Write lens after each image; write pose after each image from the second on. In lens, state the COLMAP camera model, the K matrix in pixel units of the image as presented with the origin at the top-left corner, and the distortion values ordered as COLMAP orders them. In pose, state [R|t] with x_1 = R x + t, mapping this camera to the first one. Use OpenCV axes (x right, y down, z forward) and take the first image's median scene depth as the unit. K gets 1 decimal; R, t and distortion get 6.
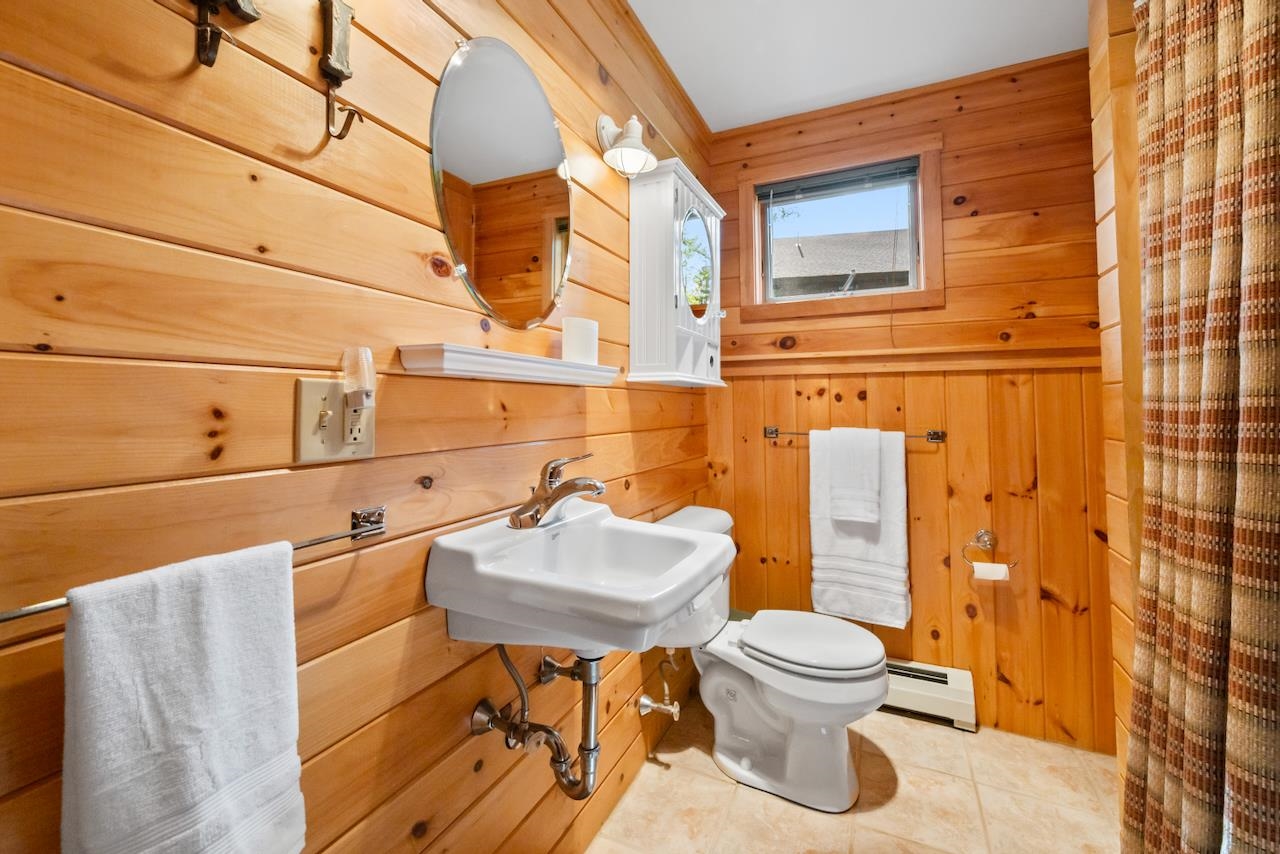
lens RADIAL K [[507.3, 0, 659.0], [0, 507.3, 378.0], [0, 0, 1]] dist [-0.000101, 0.000143]
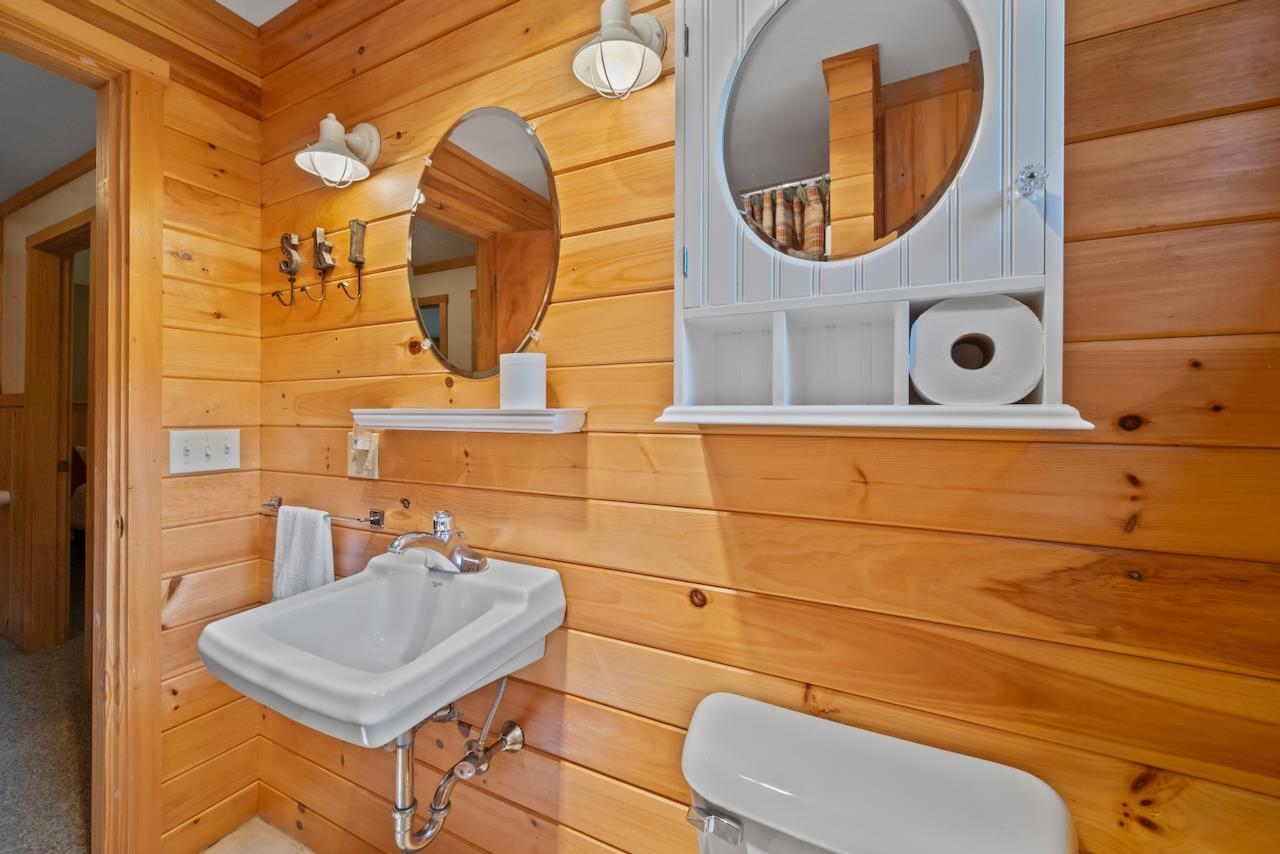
lens RADIAL K [[506.6, 0, 642.8], [0, 506.6, 407.0], [0, 0, 1]] dist [-0.000500, 0.000034]
pose [[-0.047647, -0.006807, -0.998841, 0.638208], [0.055326, 0.998424, -0.009443, -0.009196], [0.997331, -0.055712, -0.047195, 1.197344]]
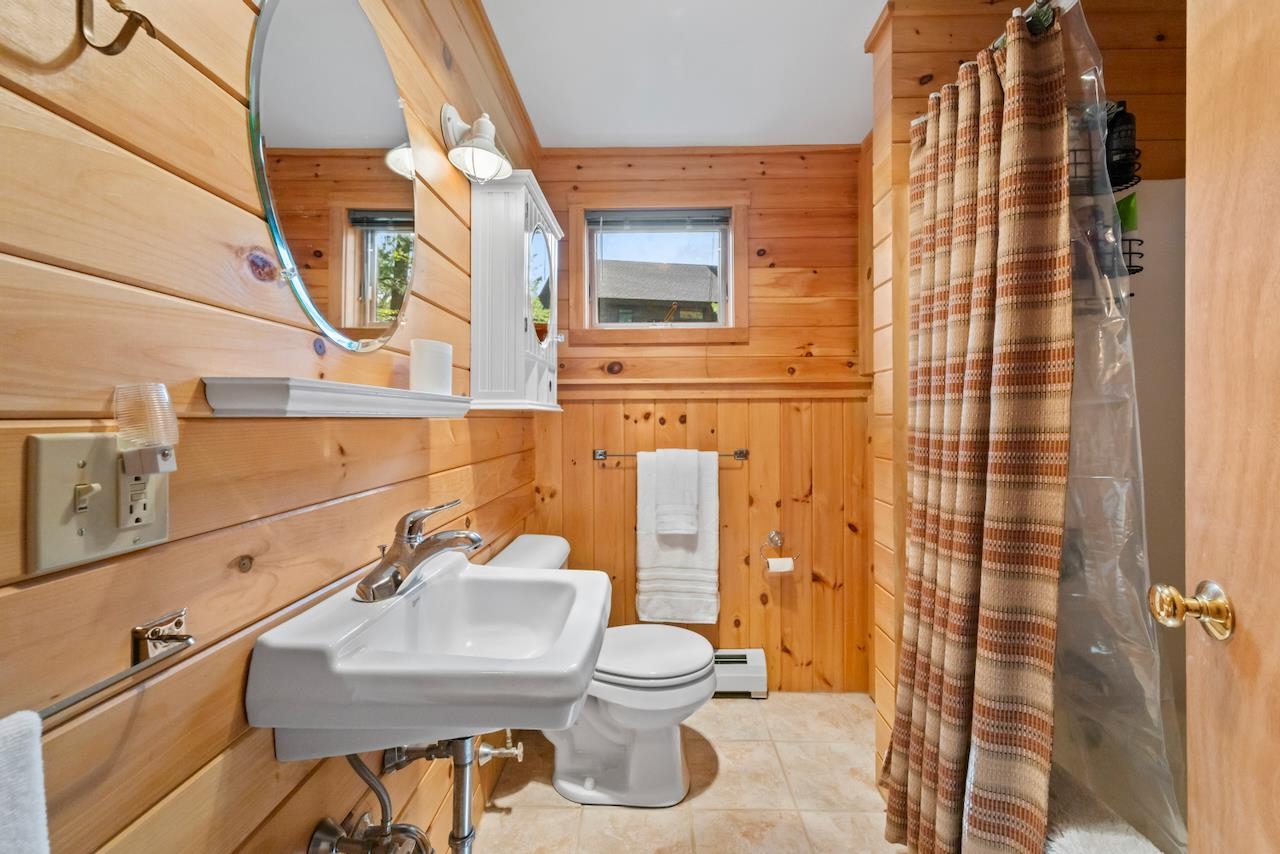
lens RADIAL K [[488.9, 0, 646.3], [0, 488.9, 404.7], [0, 0, 1]] dist [0.000441, 0.000191]
pose [[0.917442, 0.005043, 0.397837, -0.144439], [-0.016394, 0.999550, 0.025135, -0.034167], [-0.397531, -0.029582, 0.917112, 0.090812]]
